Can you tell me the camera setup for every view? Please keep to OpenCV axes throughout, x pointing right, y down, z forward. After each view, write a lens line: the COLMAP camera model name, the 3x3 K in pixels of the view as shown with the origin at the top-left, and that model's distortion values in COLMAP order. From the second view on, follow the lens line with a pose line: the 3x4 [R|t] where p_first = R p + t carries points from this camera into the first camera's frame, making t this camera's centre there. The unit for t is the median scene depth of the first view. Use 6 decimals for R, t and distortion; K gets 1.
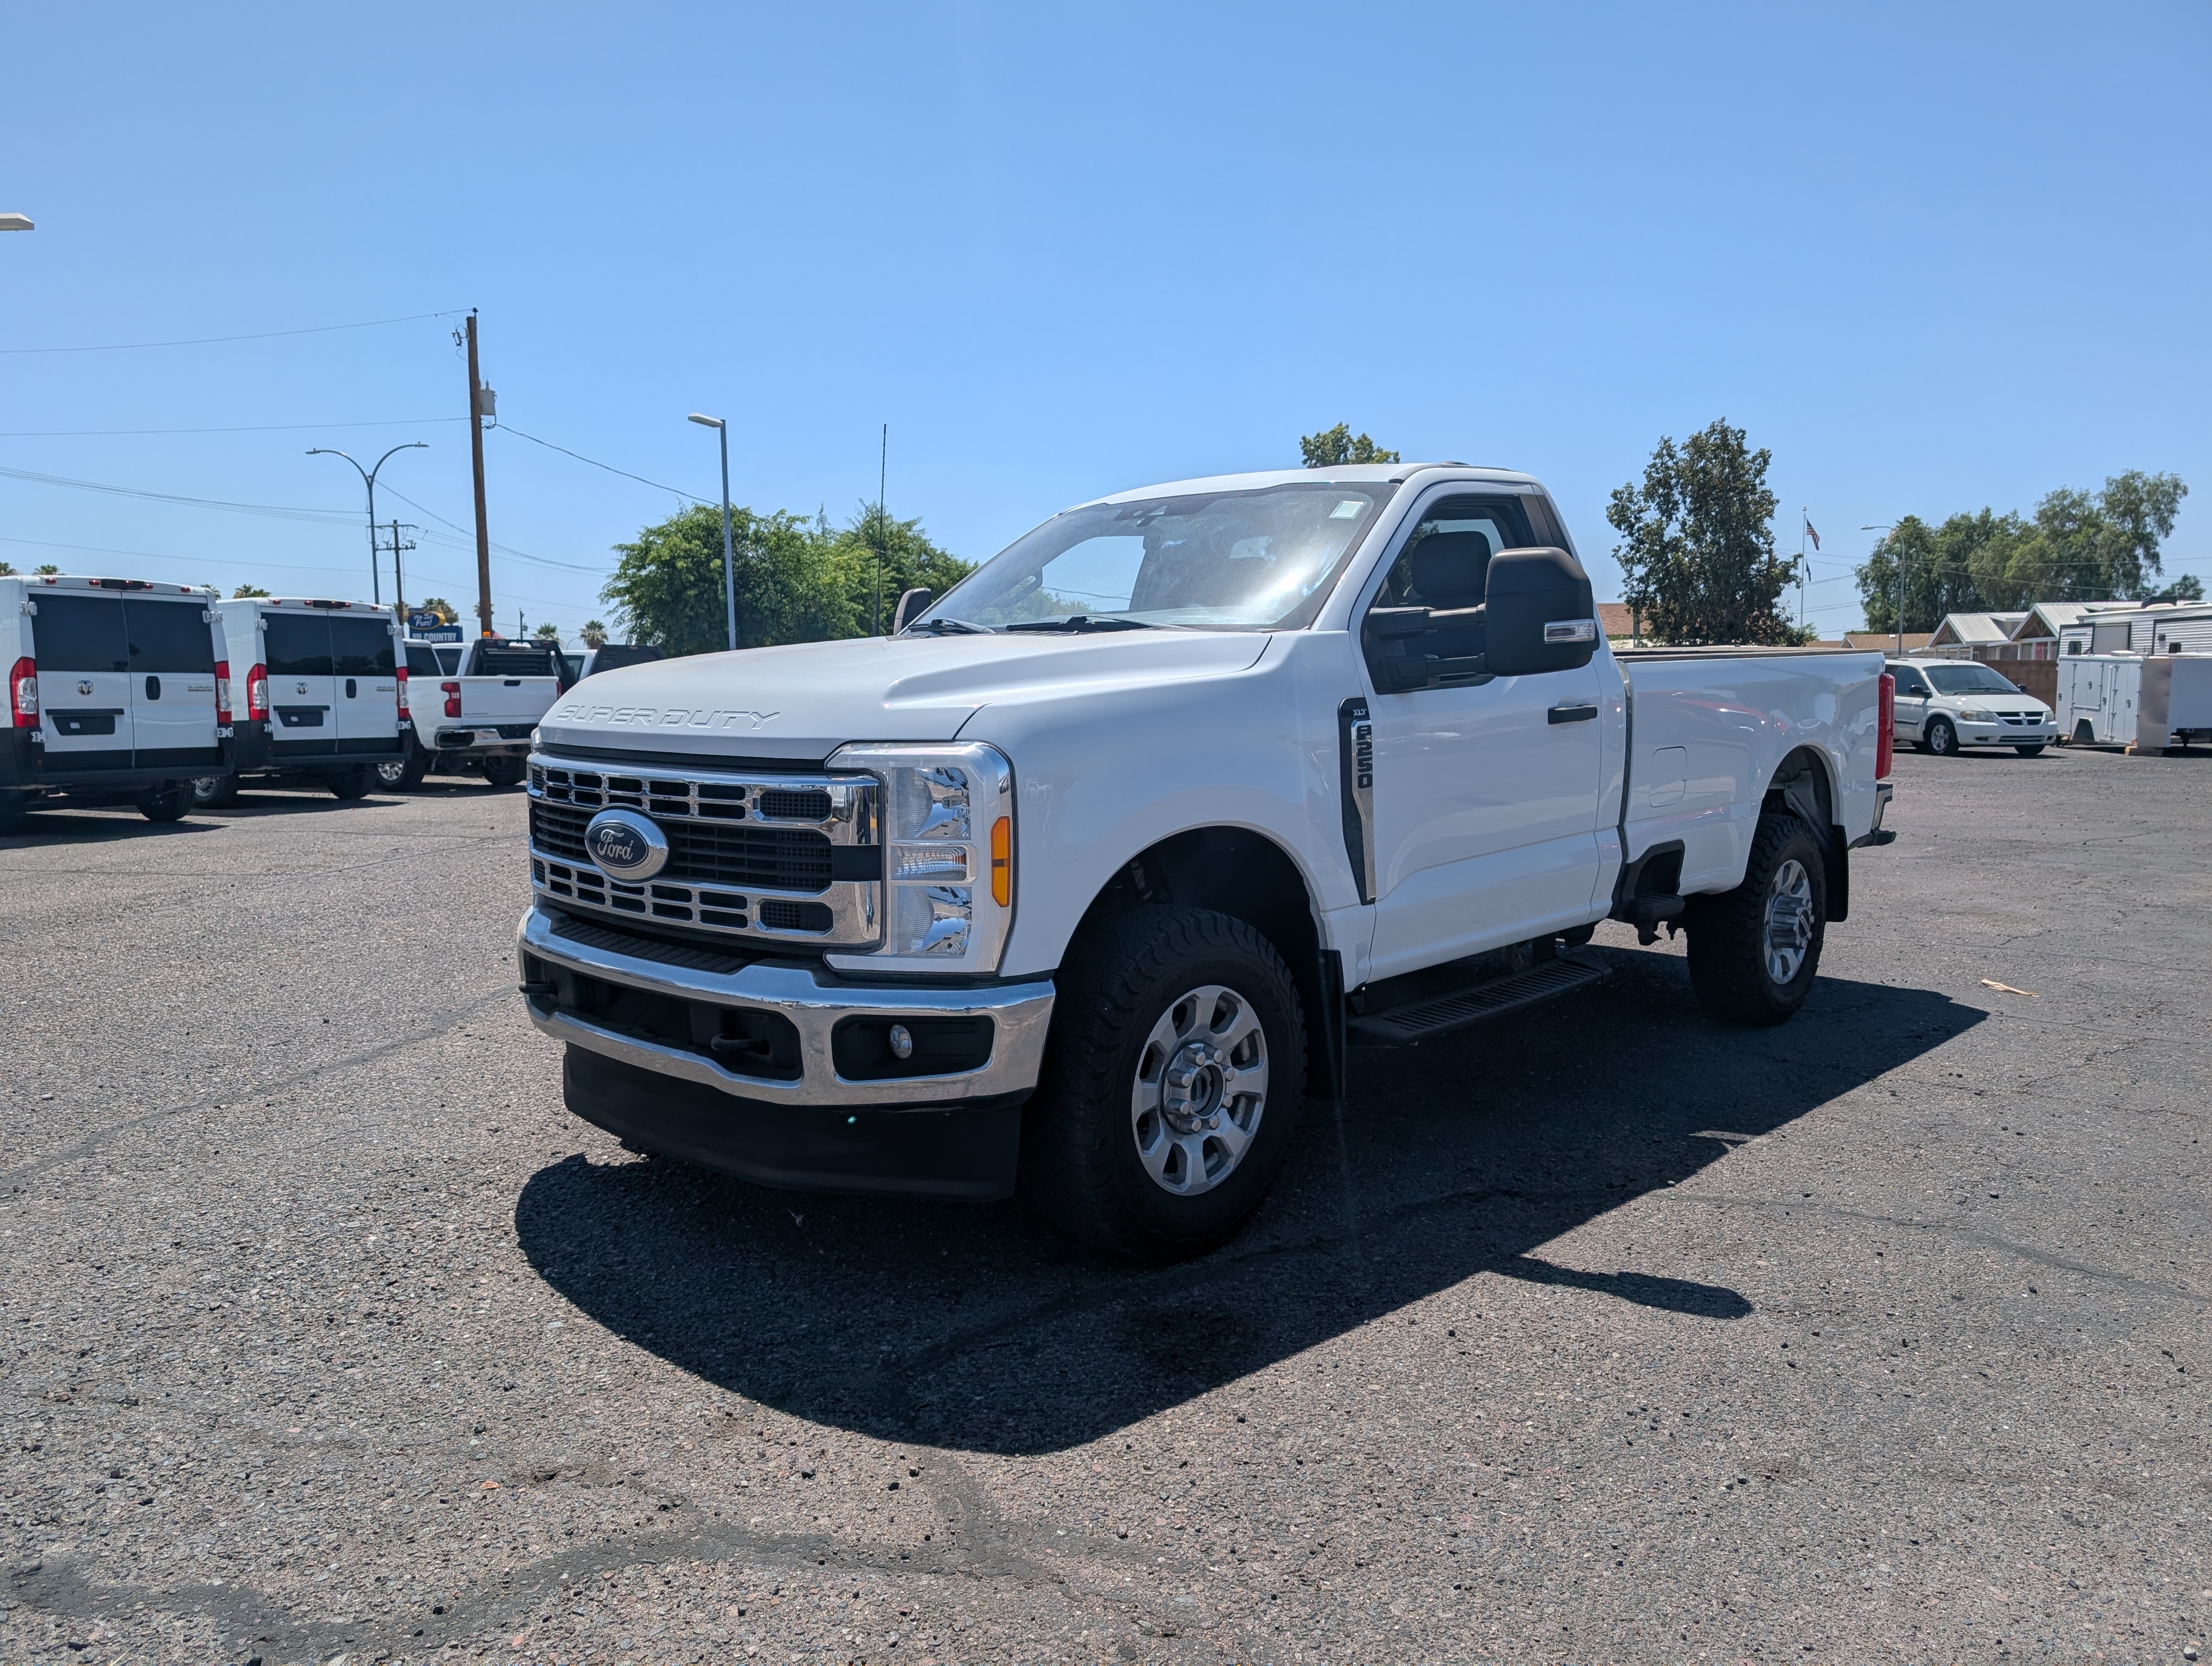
lens RADIAL K [[1563.3, 0, 1136.7], [0, 1563.3, 830.5], [0, 0, 1]] dist [0.003729, -0.002773]
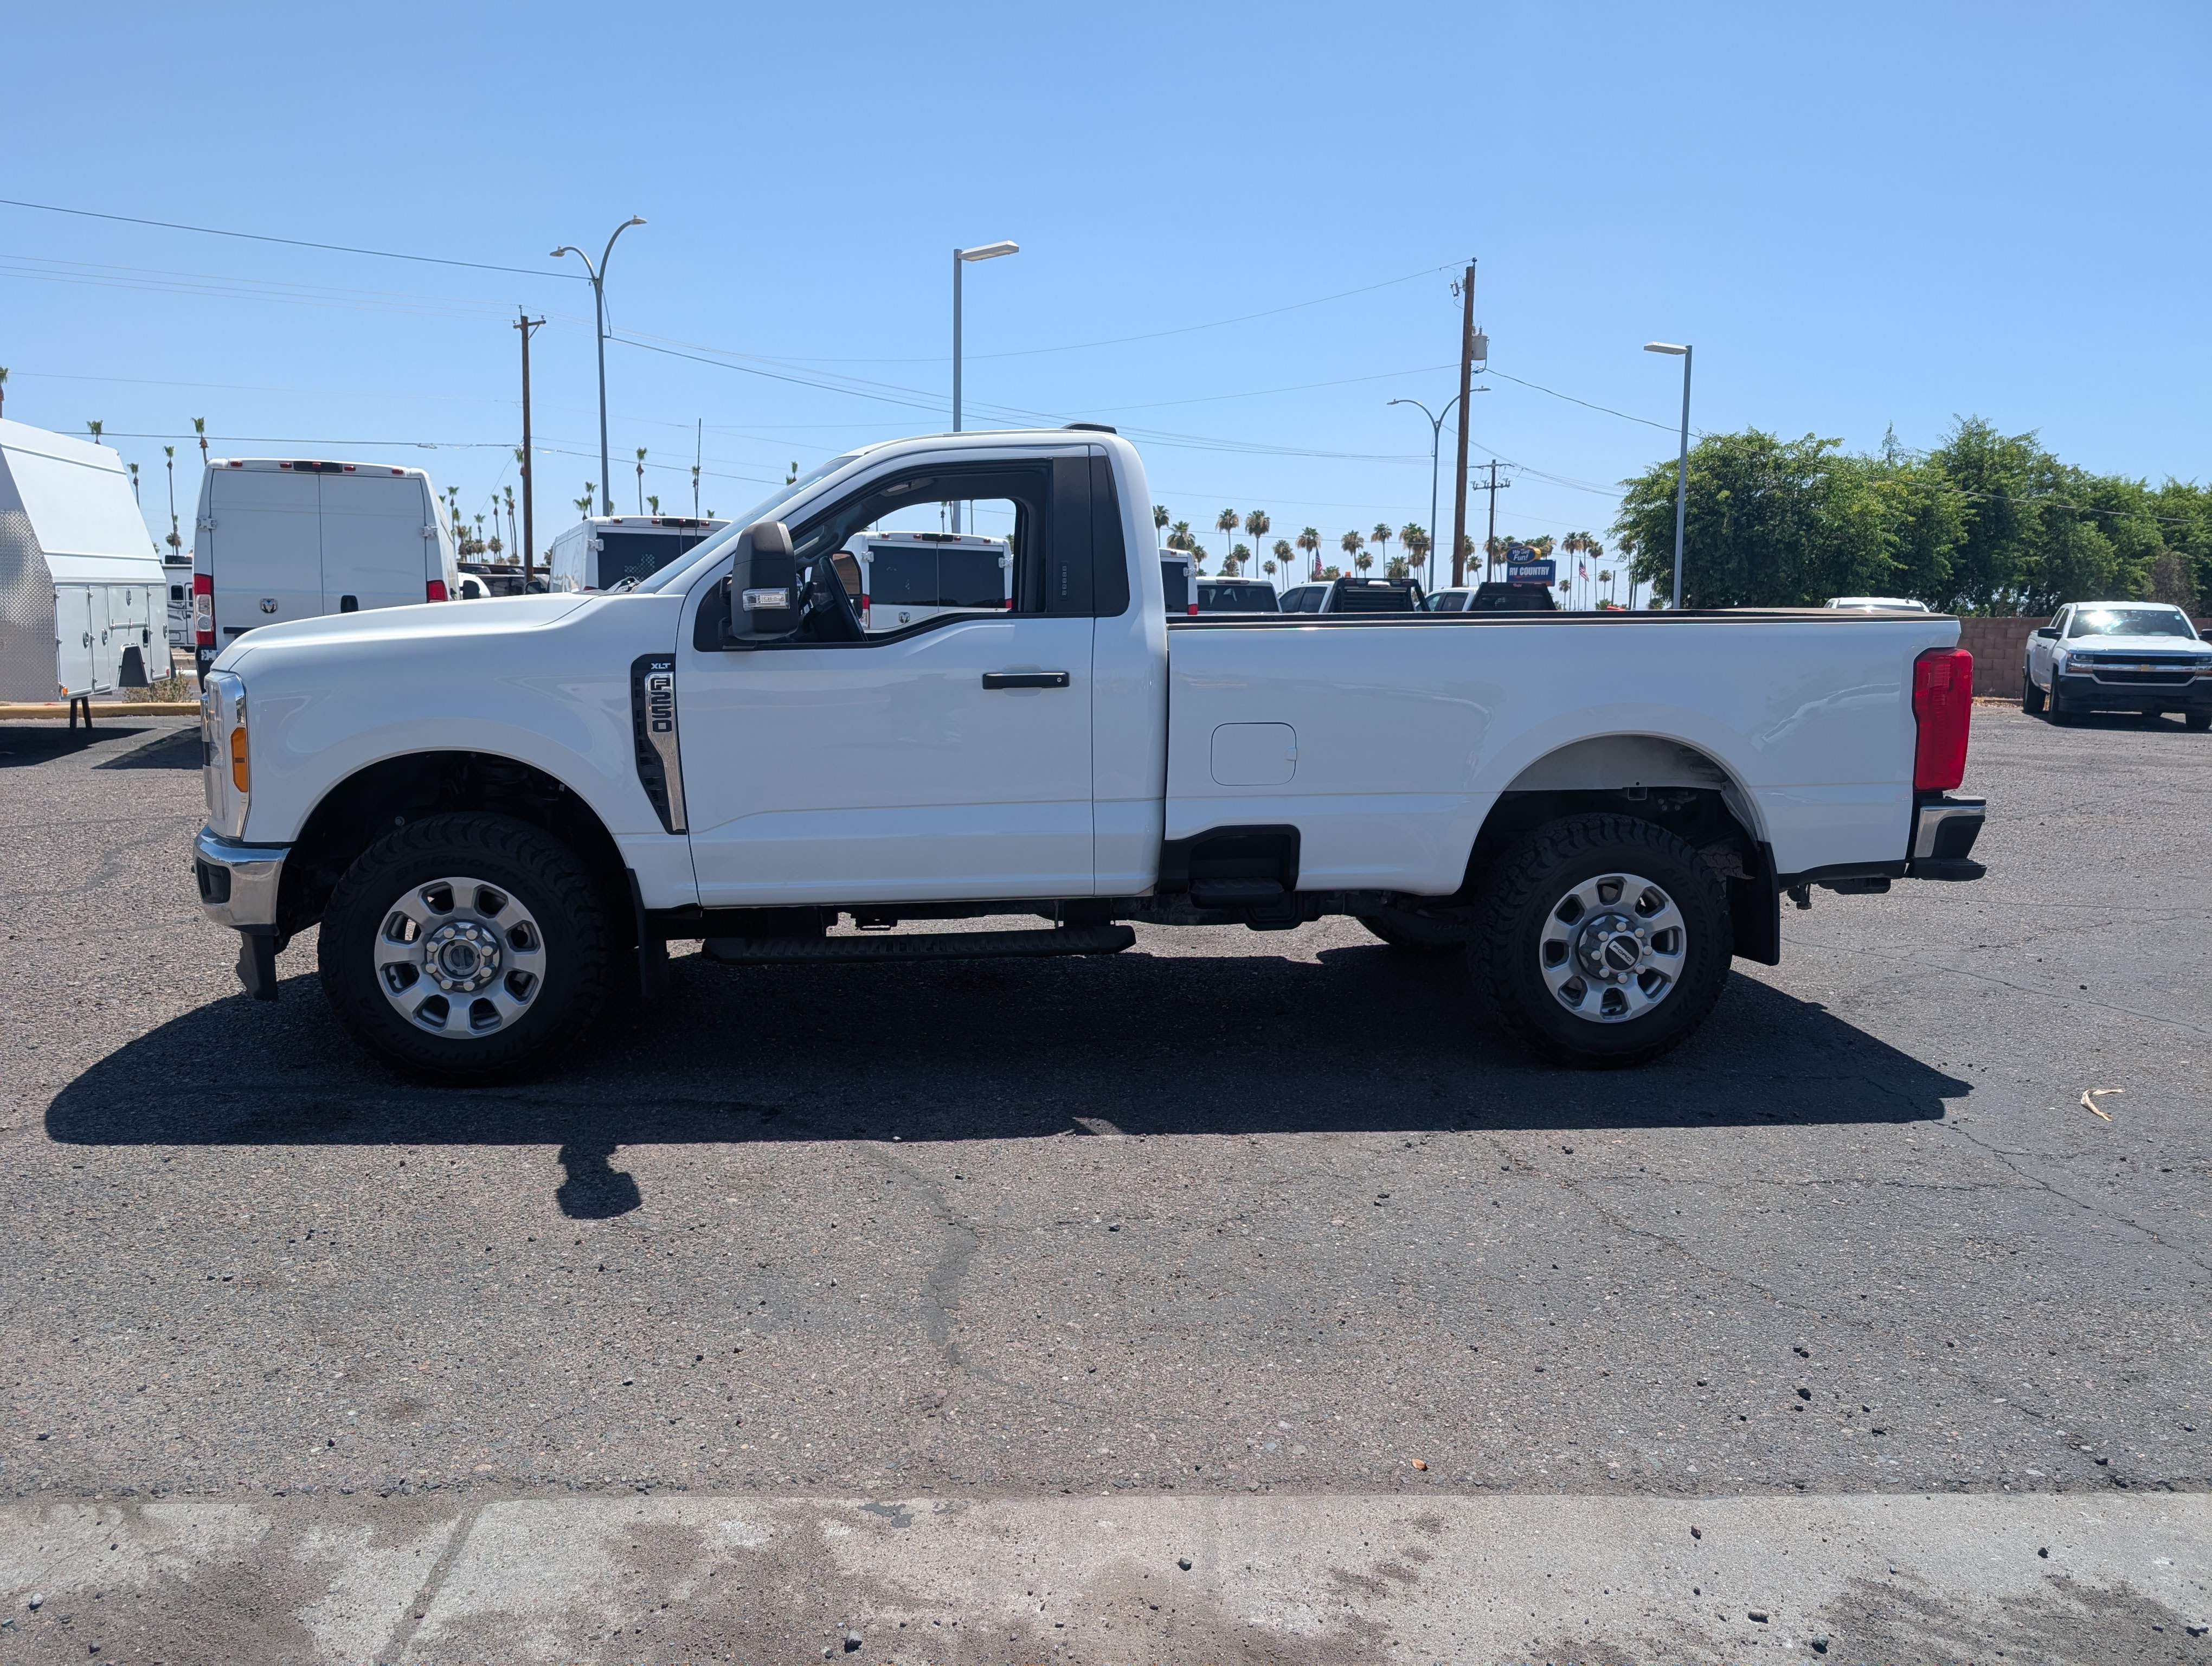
lens RADIAL K [[1595.5, 0, 1115.7], [0, 1595.5, 792.4], [0, 0, 1]] dist [0.025707, -0.024341]
pose [[0.773776, 0.087799, -0.627345, 1.115614], [-0.078557, 0.996003, 0.042501, -0.057324], [0.628569, 0.016396, 0.777581, 0.282327]]
